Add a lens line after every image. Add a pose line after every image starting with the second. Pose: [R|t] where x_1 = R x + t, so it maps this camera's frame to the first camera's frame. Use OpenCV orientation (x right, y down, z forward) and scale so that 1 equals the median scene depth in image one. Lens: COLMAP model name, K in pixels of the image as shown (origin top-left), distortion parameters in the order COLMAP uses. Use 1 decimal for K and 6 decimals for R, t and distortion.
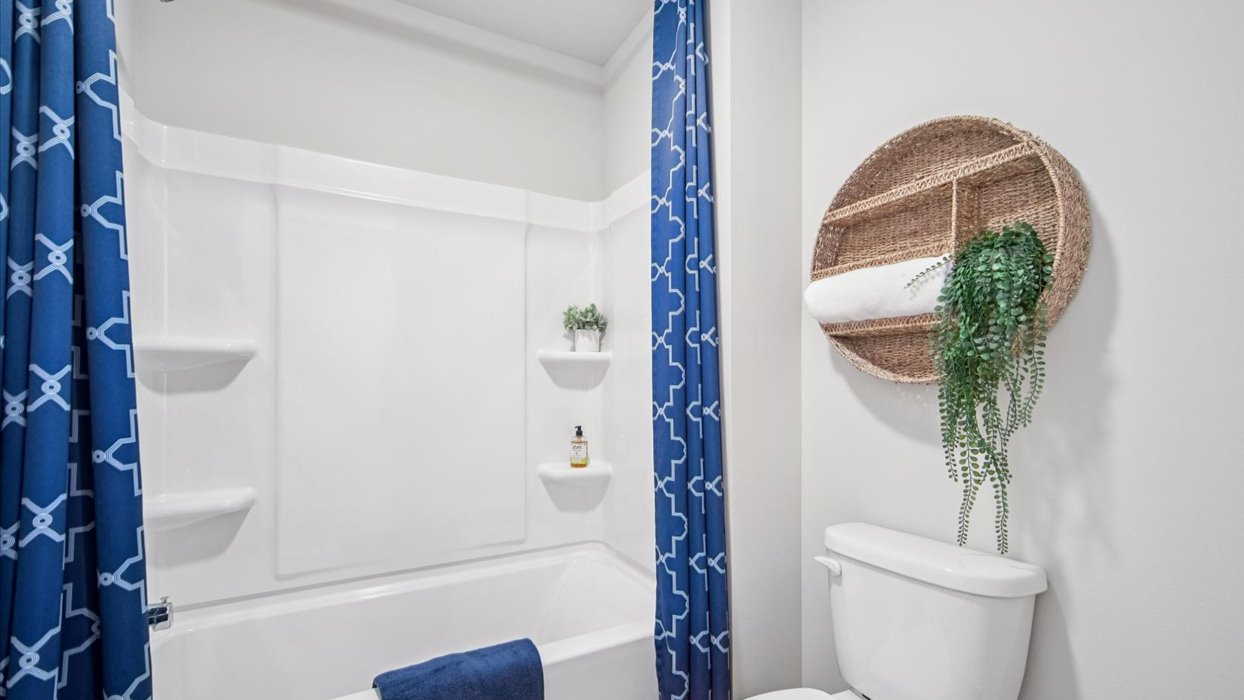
lens RADIAL K [[515.2, 0, 622.2], [0, 515.2, 359.0], [0, 0, 1]] dist [0.011265, 0.000076]
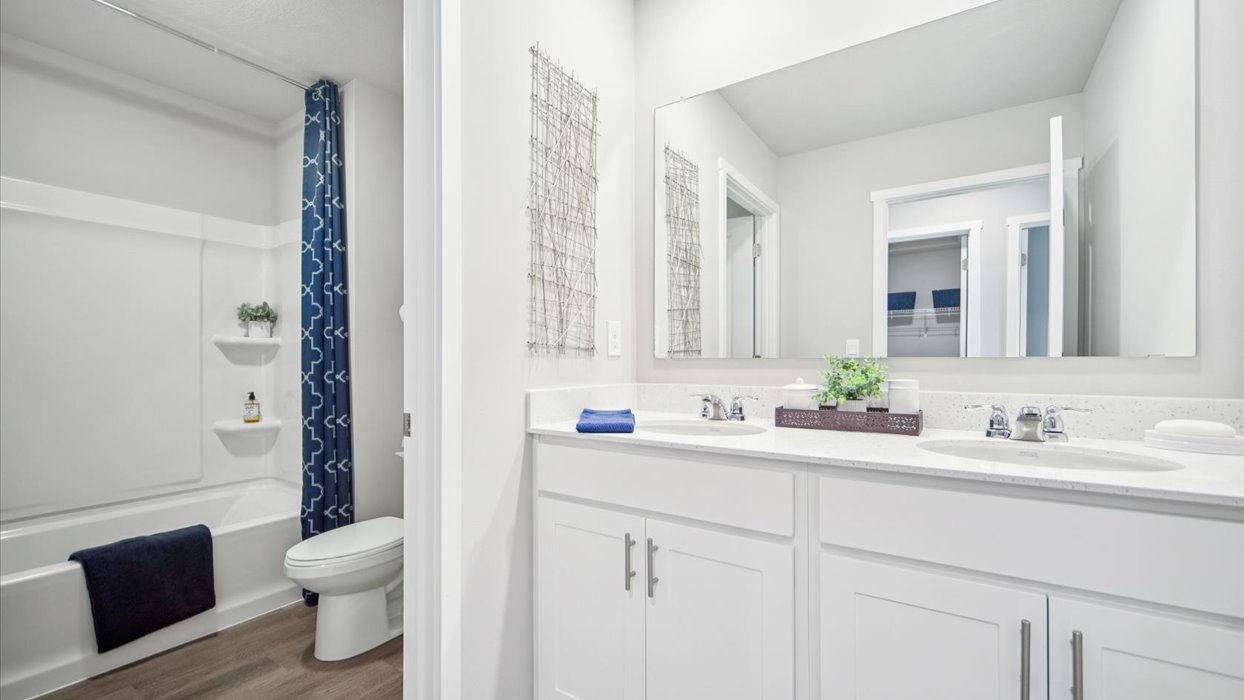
lens RADIAL K [[515.2, 0, 619.9], [0, 515.2, 351.5], [0, 0, 1]] dist [0.011265, 0.000076]
pose [[0.885226, 0.007526, 0.465100, 0.190359], [-0.020351, 0.999538, 0.022560, -0.036988], [-0.464716, -0.029435, 0.884970, -0.892468]]
